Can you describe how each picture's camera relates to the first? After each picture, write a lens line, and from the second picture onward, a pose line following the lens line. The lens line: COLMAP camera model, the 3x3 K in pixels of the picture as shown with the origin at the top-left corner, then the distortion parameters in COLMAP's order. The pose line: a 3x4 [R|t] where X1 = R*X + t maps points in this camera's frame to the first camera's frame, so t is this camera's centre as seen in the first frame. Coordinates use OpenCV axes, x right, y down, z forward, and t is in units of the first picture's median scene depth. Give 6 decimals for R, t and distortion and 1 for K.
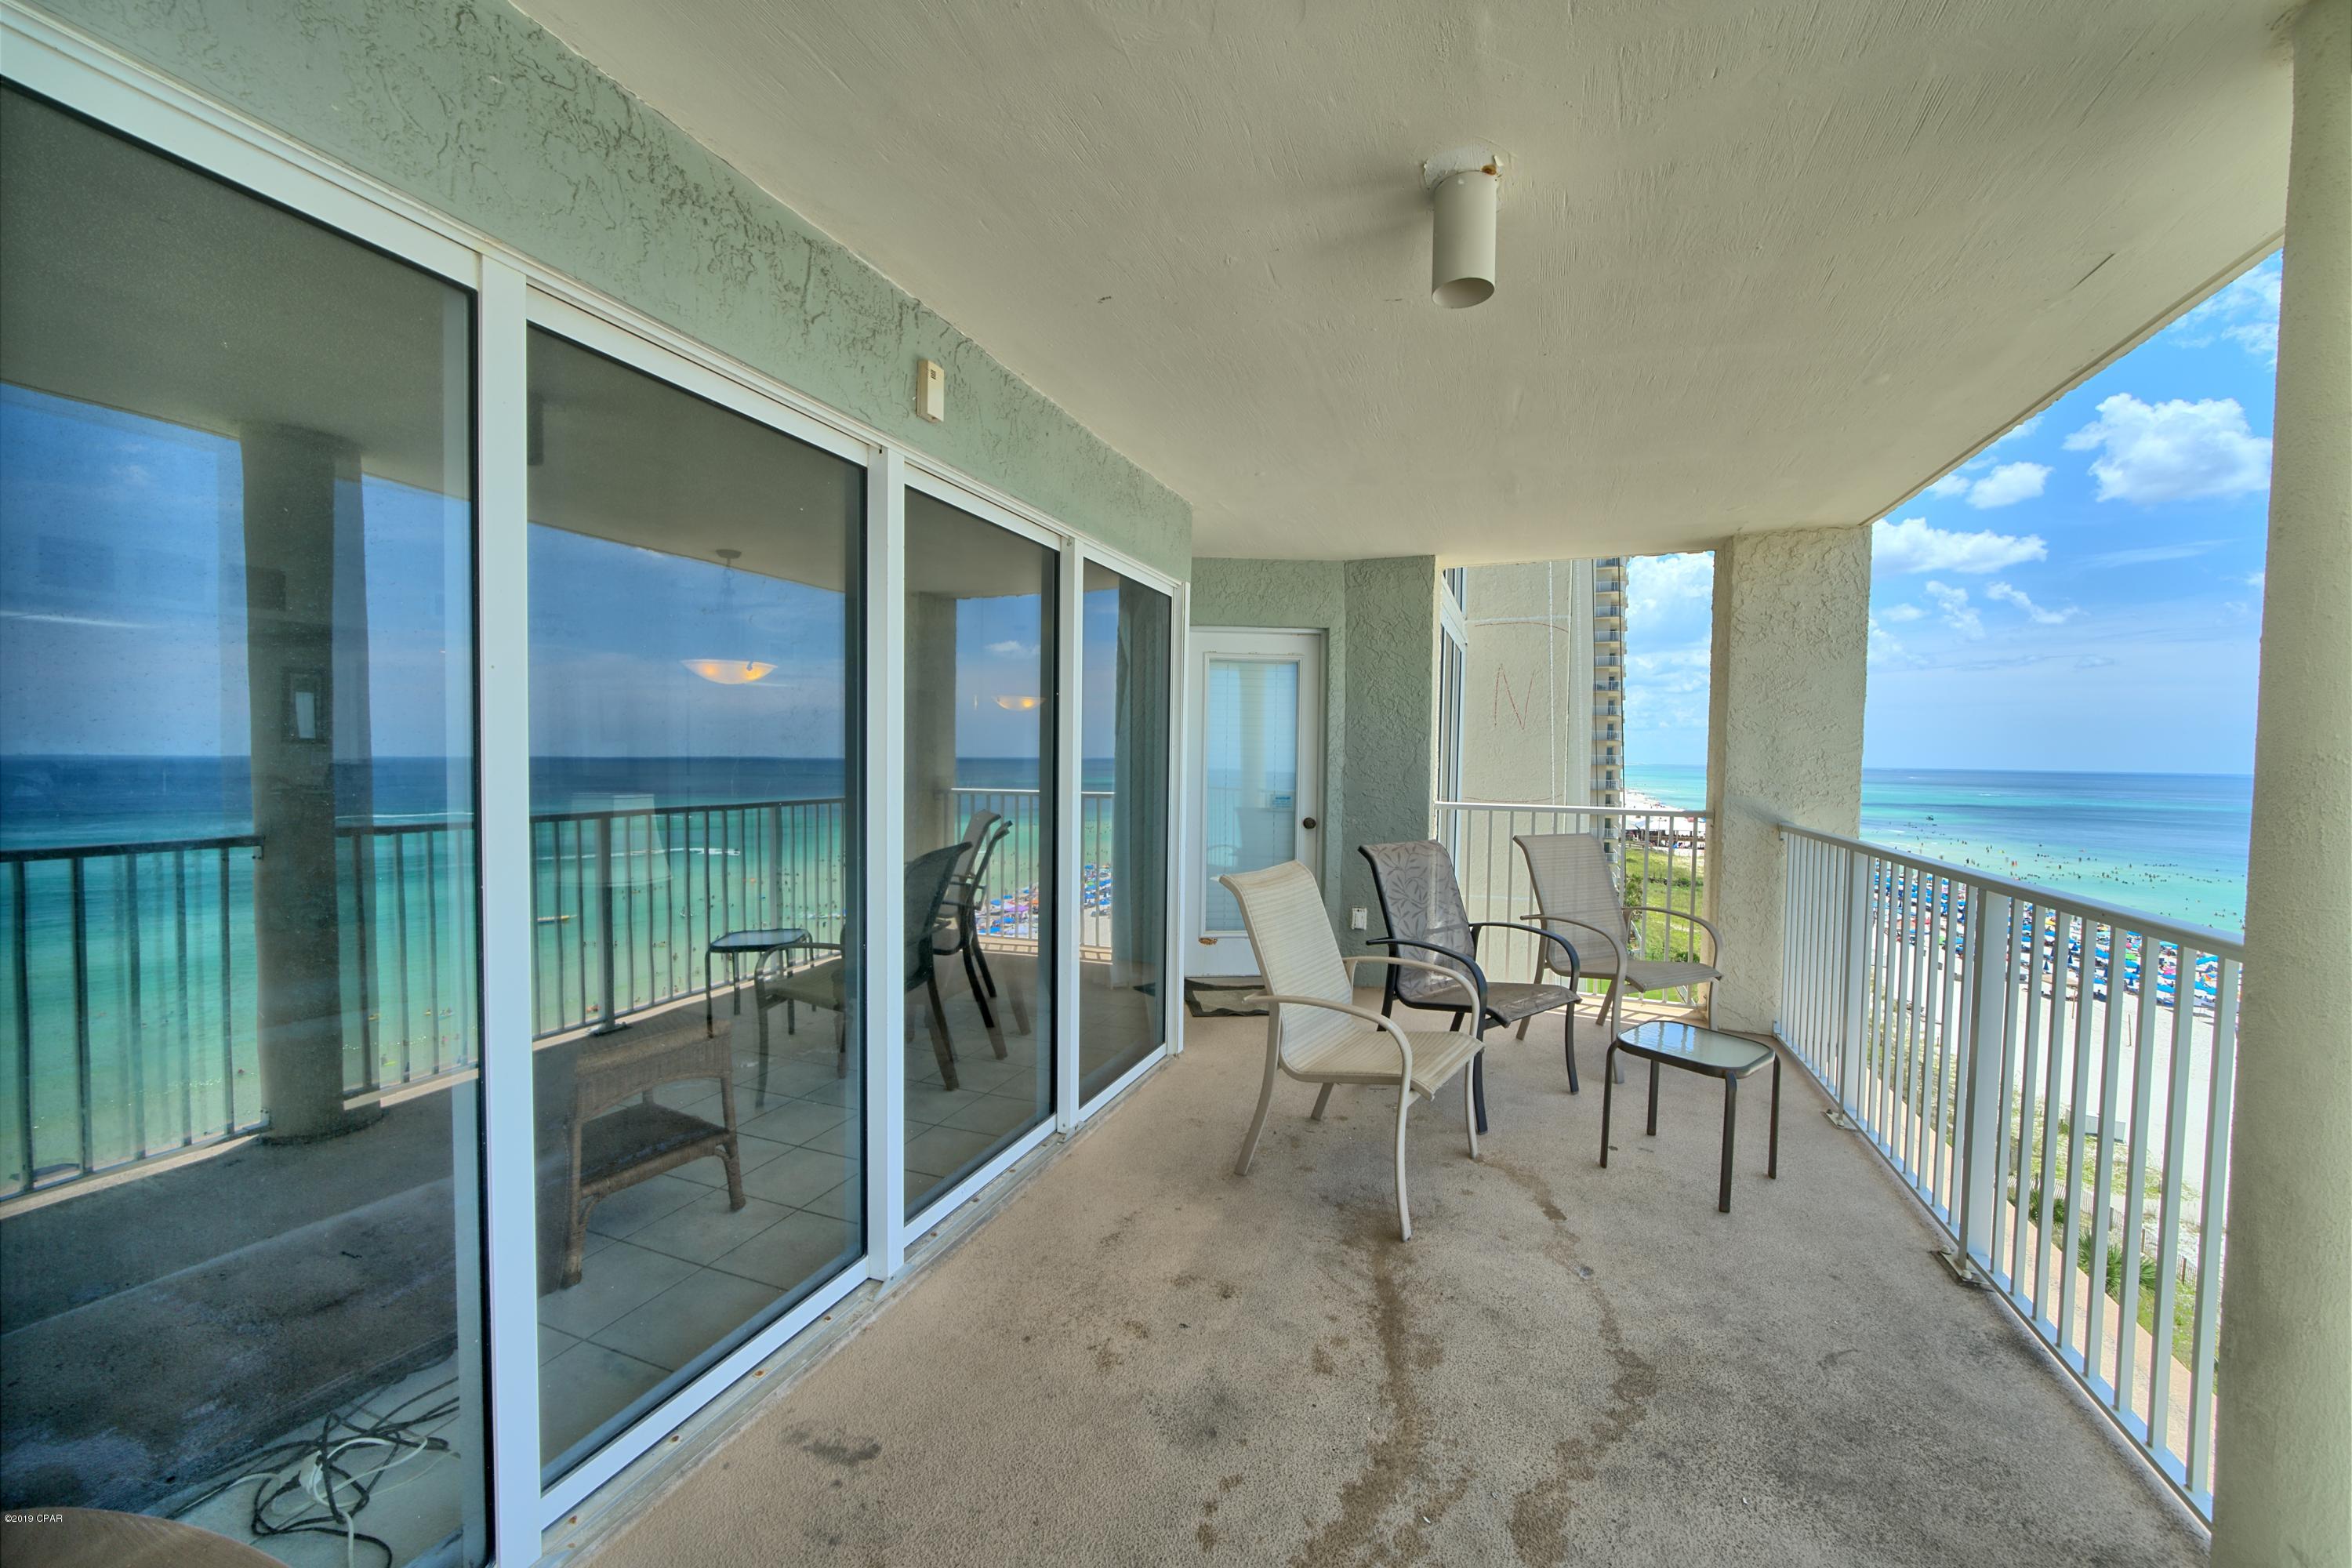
lens RADIAL K [[898.2, 0, 1172.6], [0, 898.2, 779.8], [0, 0, 1]] dist [-0.010989, 0.002029]
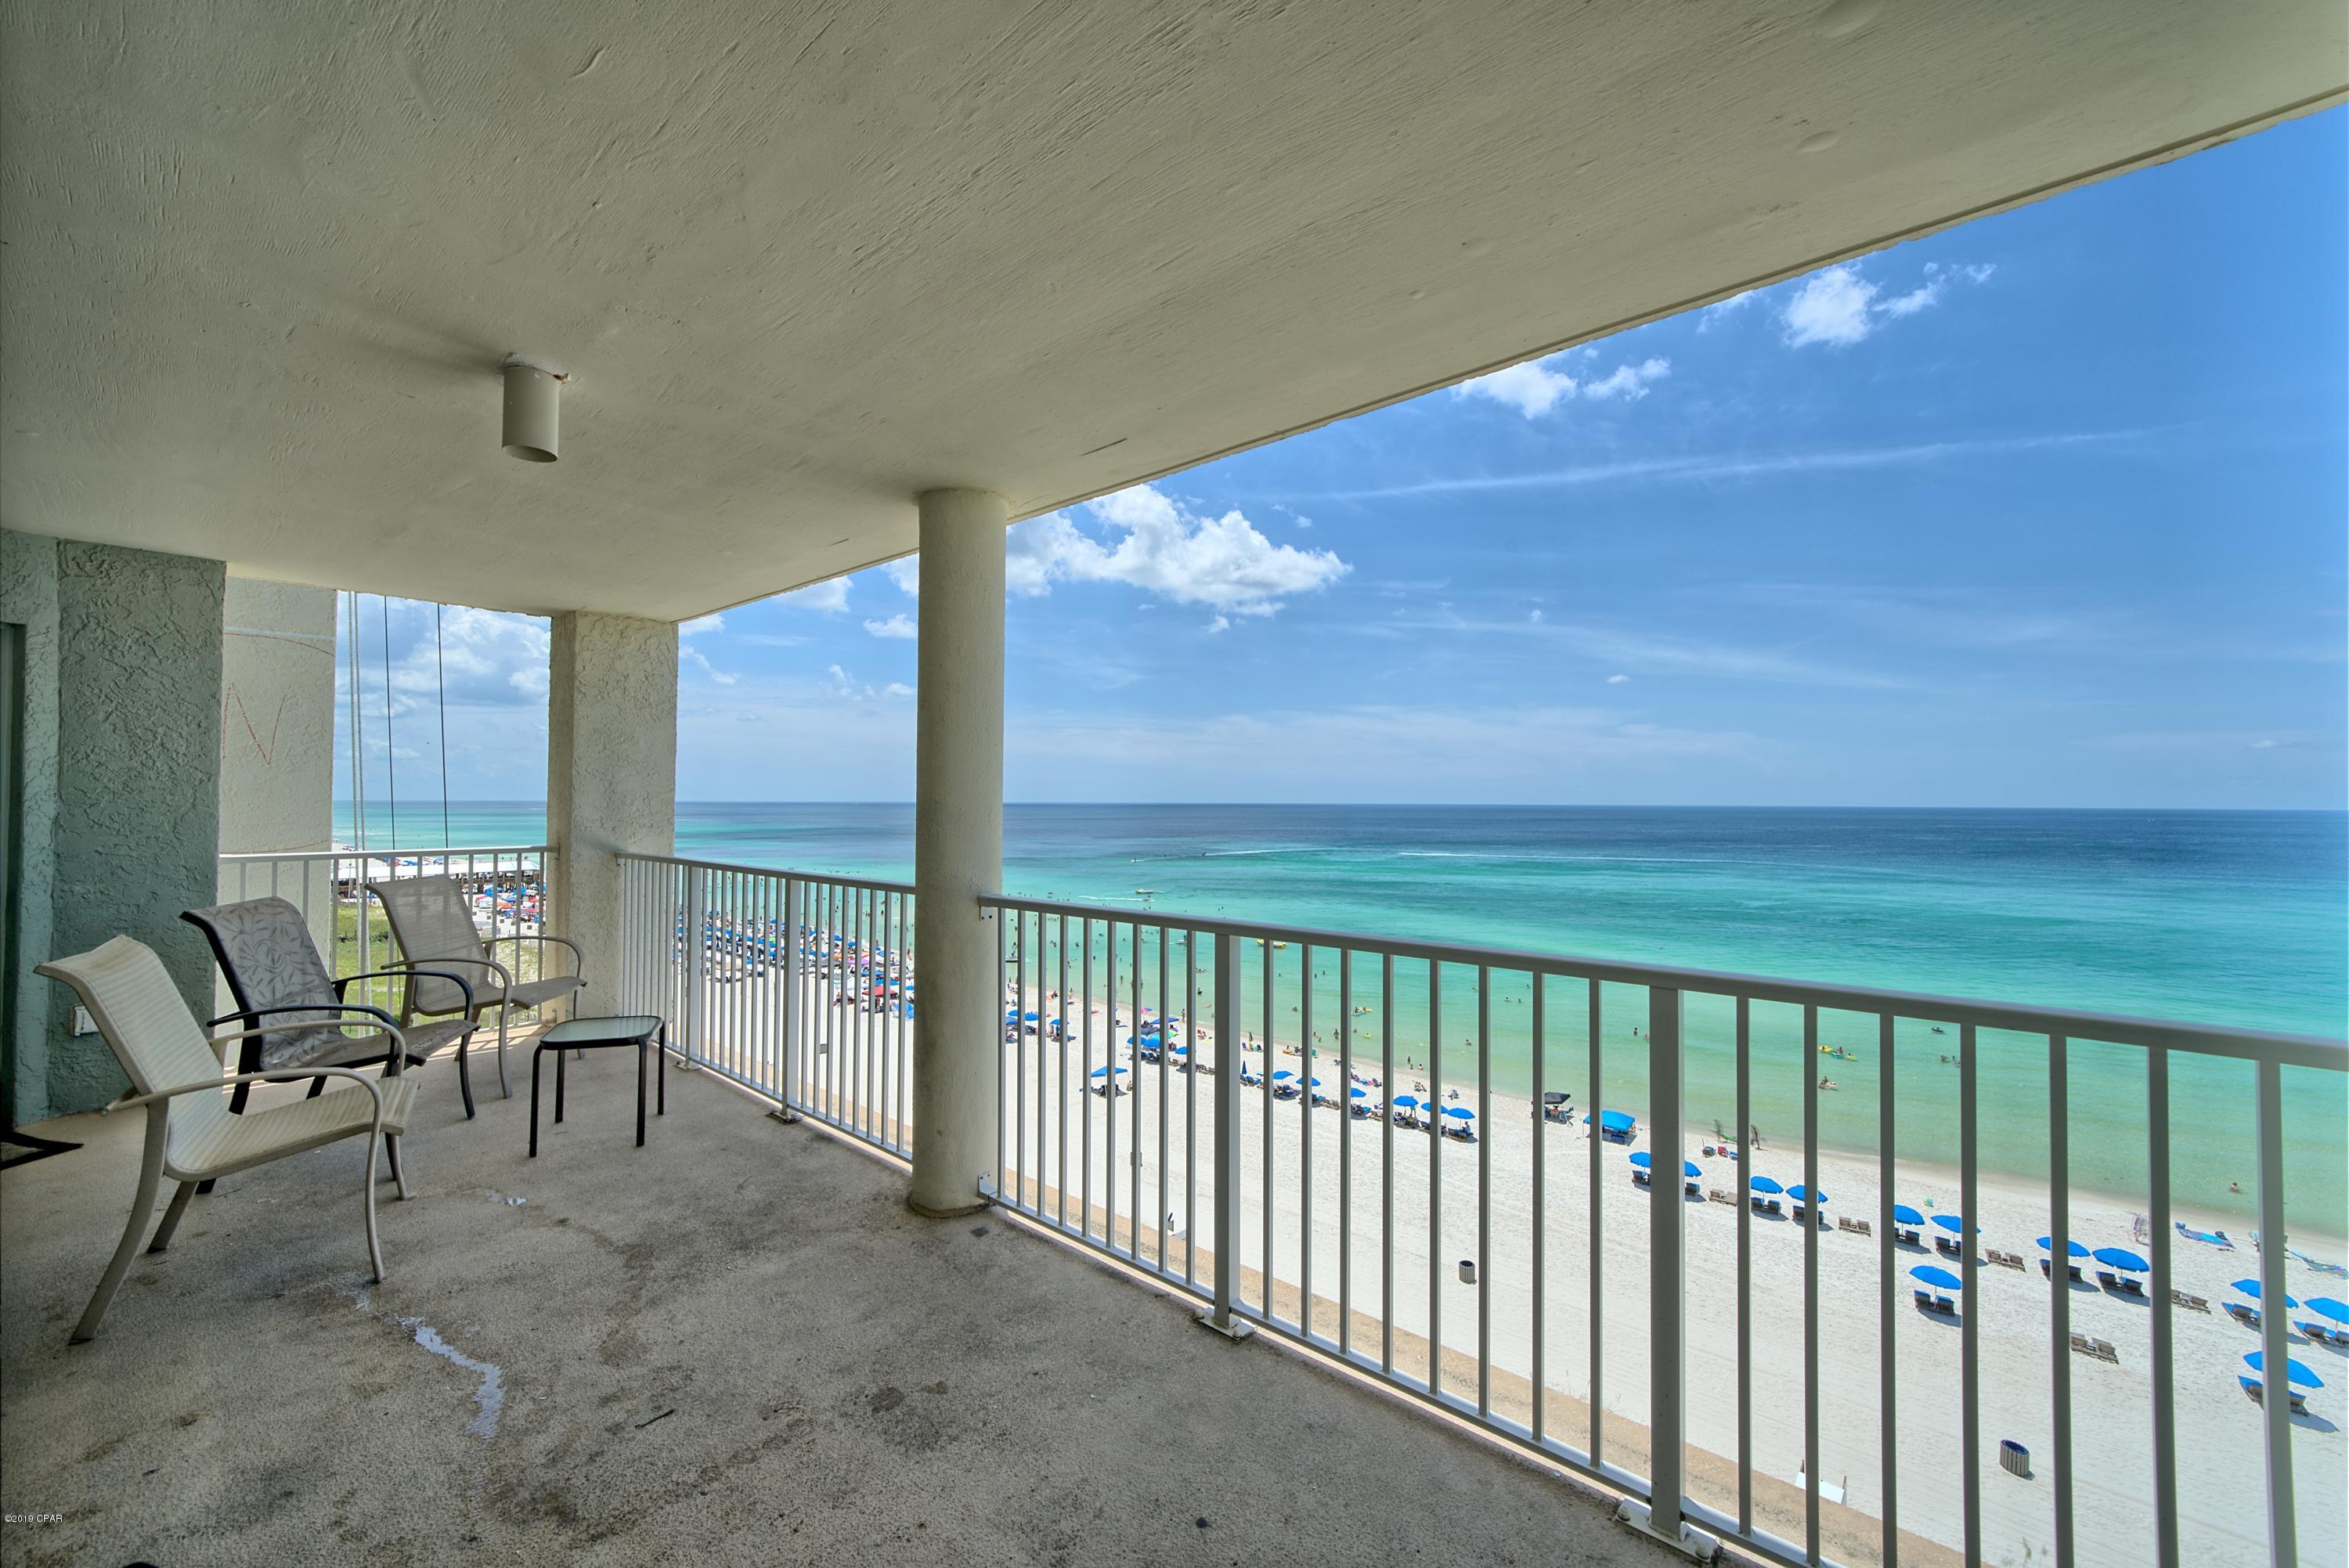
lens RADIAL K [[896.9, 0, 1169.7], [0, 896.9, 781.9], [0, 0, 1]] dist [-0.010989, 0.002029]
pose [[0.318628, 0.004662, 0.947868, -0.295118], [0.027877, 0.999509, -0.014286, -0.010252], [-0.947470, 0.030976, 0.318341, -0.136659]]
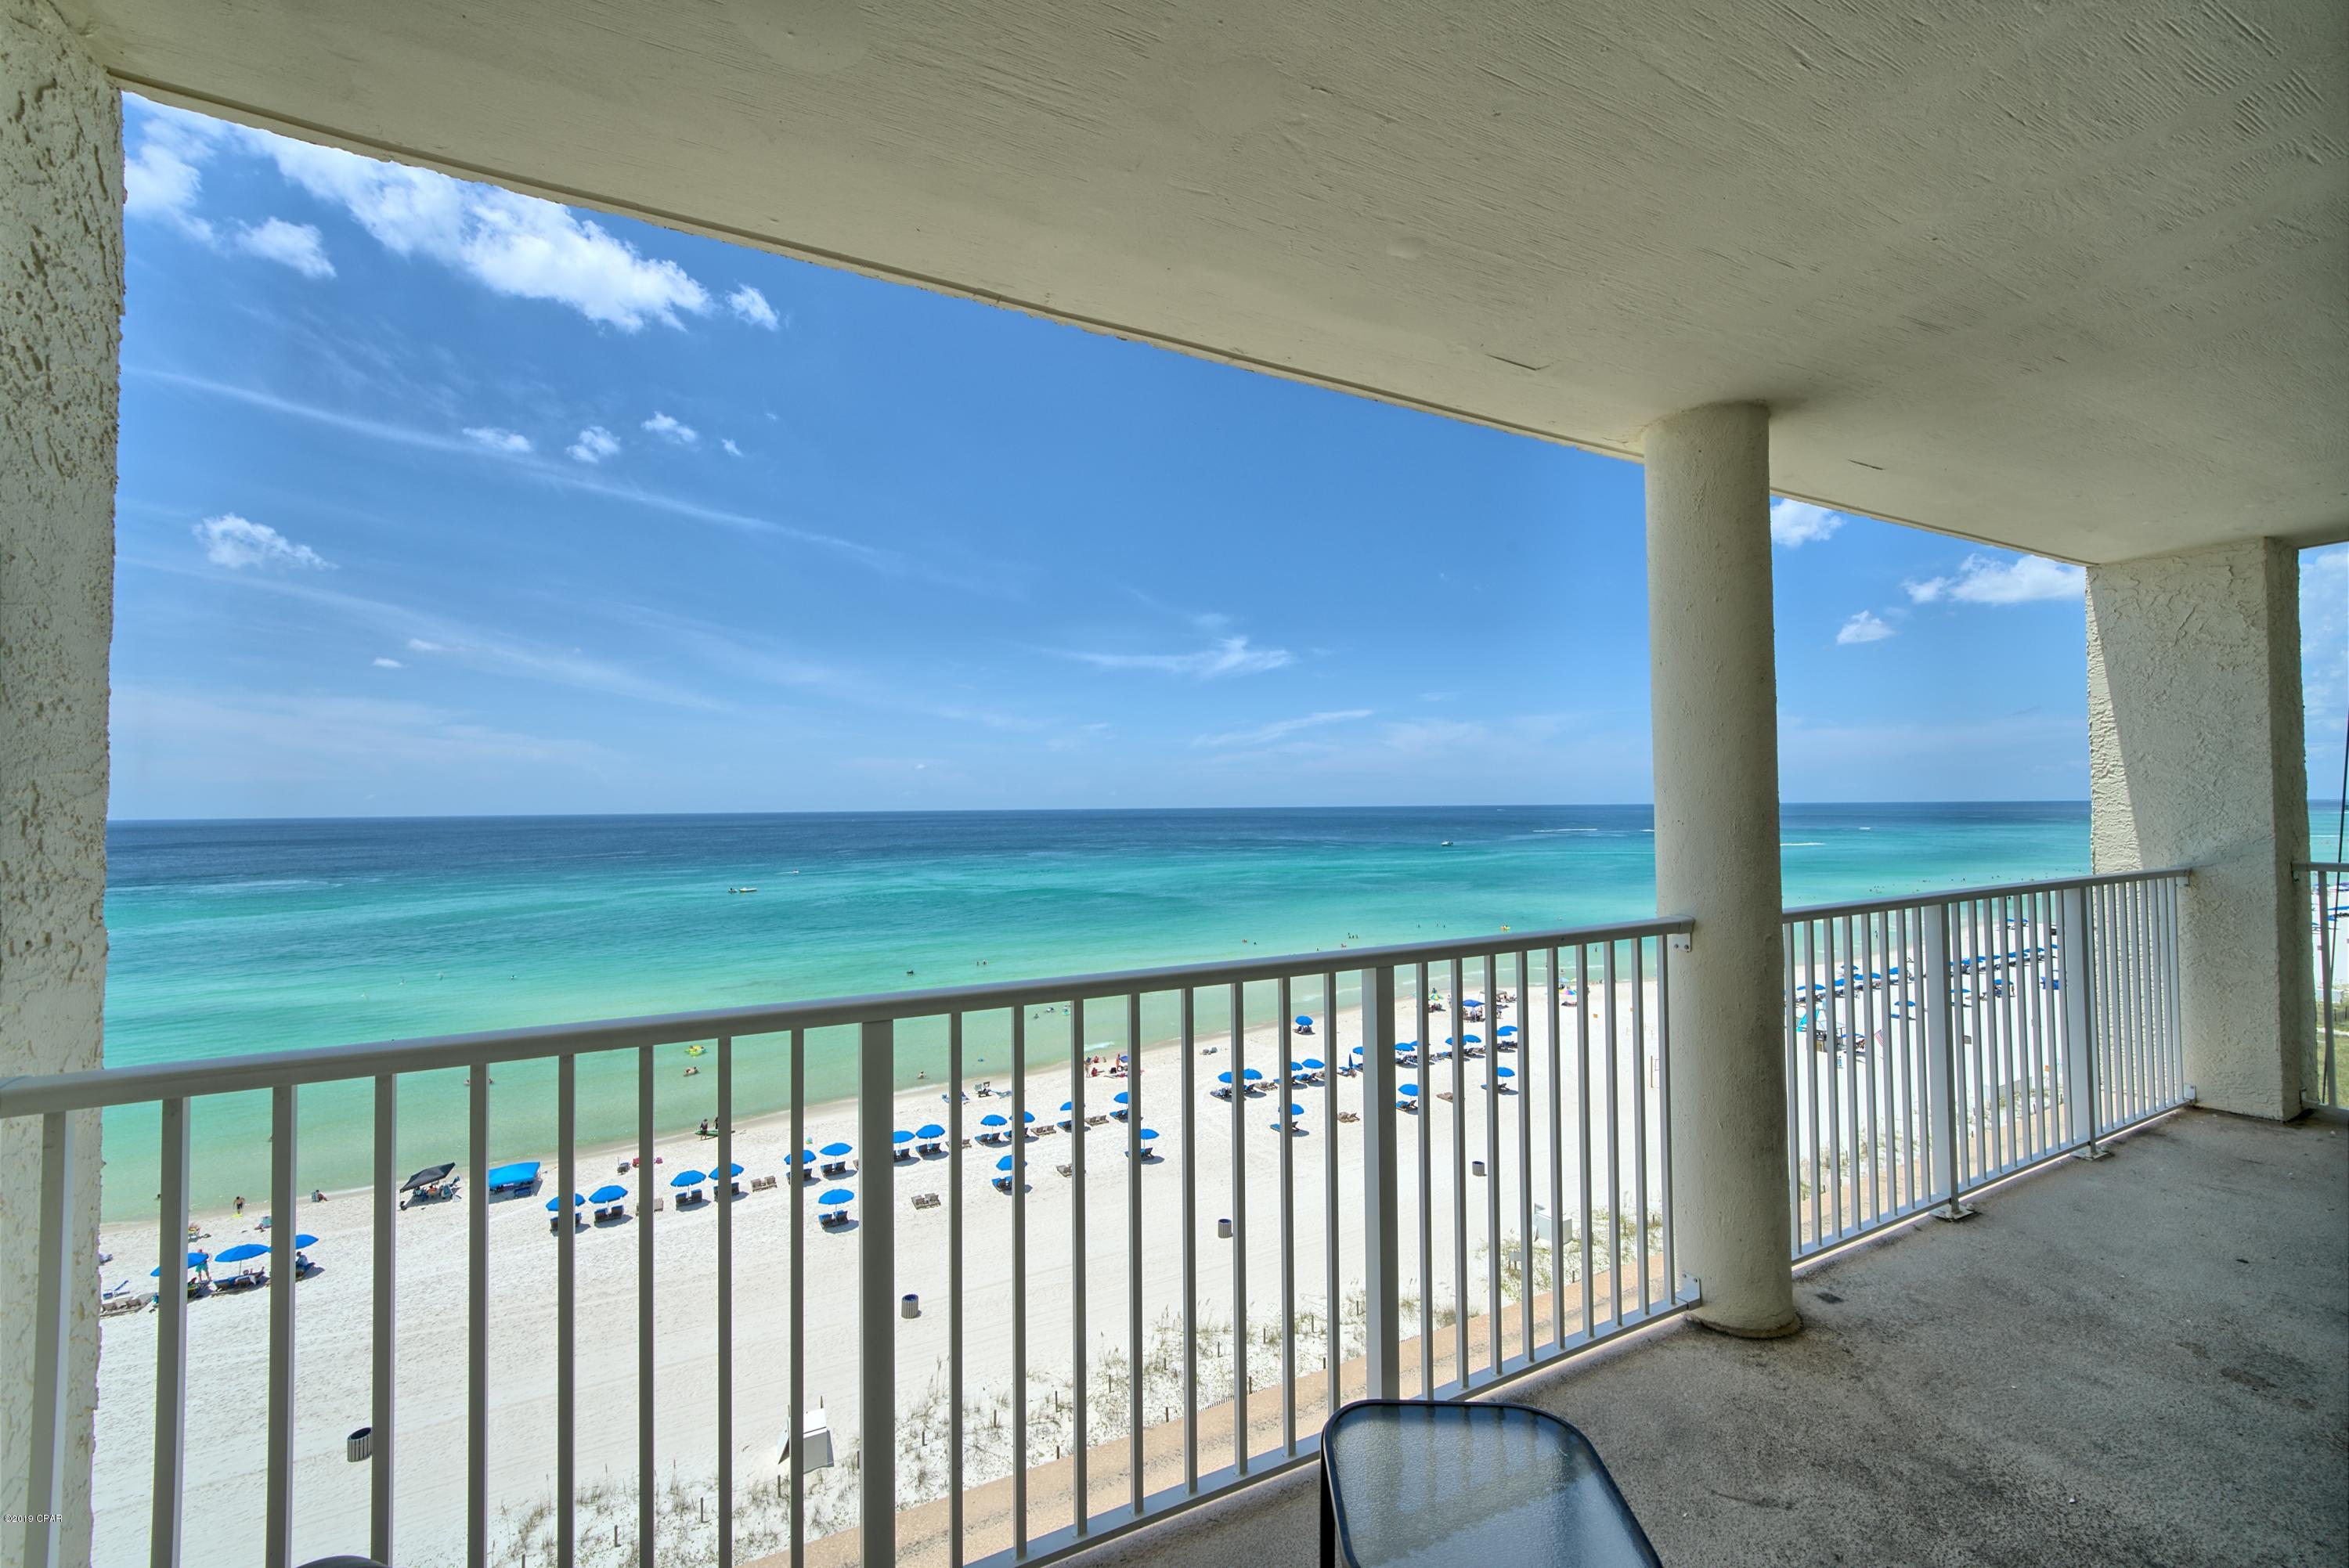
lens RADIAL K [[896.9, 0, 1170.7], [0, 896.9, 784.0], [0, 0, 1]] dist [-0.010989, 0.002029]
pose [[-0.744608, 0.007934, 0.667454, 0.339420], [0.017283, 0.999823, 0.007396, -0.035837], [-0.667278, 0.017043, -0.744614, 1.160322]]
